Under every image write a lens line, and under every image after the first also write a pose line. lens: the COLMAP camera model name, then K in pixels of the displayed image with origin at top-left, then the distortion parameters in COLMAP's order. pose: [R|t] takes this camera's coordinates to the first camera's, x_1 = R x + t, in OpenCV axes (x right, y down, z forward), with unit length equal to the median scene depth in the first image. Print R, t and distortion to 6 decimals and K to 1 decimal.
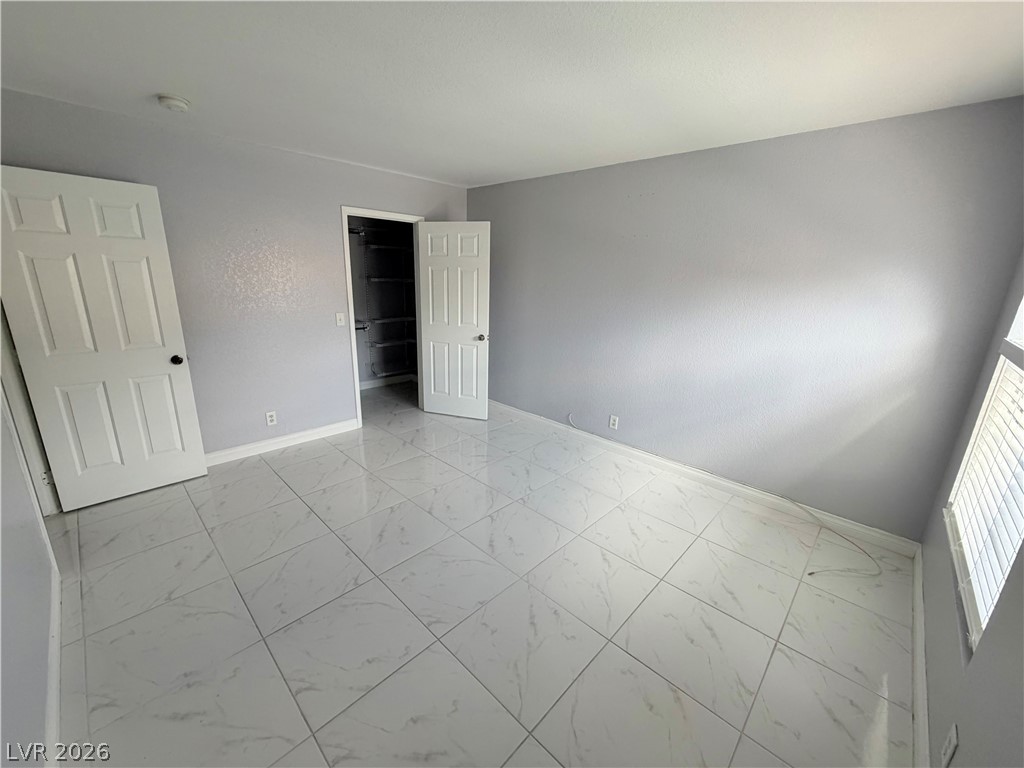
lens RADIAL K [[416.3, 0, 516.6], [0, 416.3, 364.7], [0, 0, 1]] dist [-0.000425, -0.000064]
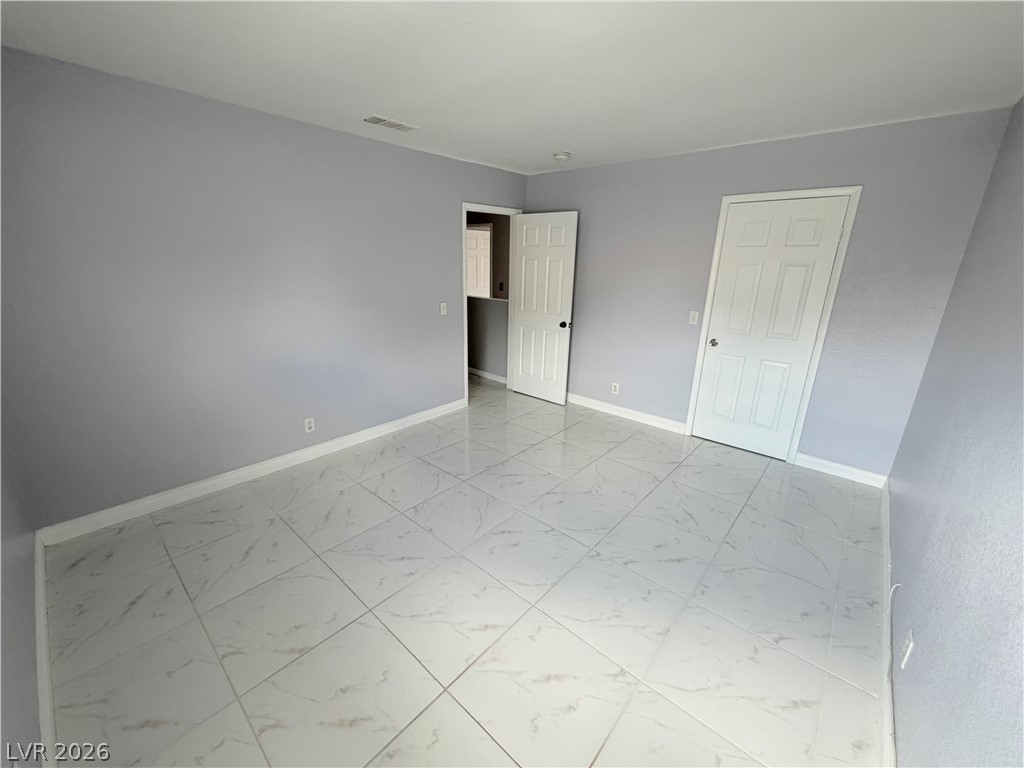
lens RADIAL K [[406.5, 0, 508.0], [0, 406.5, 384.1], [0, 0, 1]] dist [0.001478, -0.000066]
pose [[0.028549, 0.265125, -0.963791, 0.873791], [-0.232067, 0.939598, 0.251596, -0.175283], [0.972281, 0.216481, 0.088351, 0.915431]]
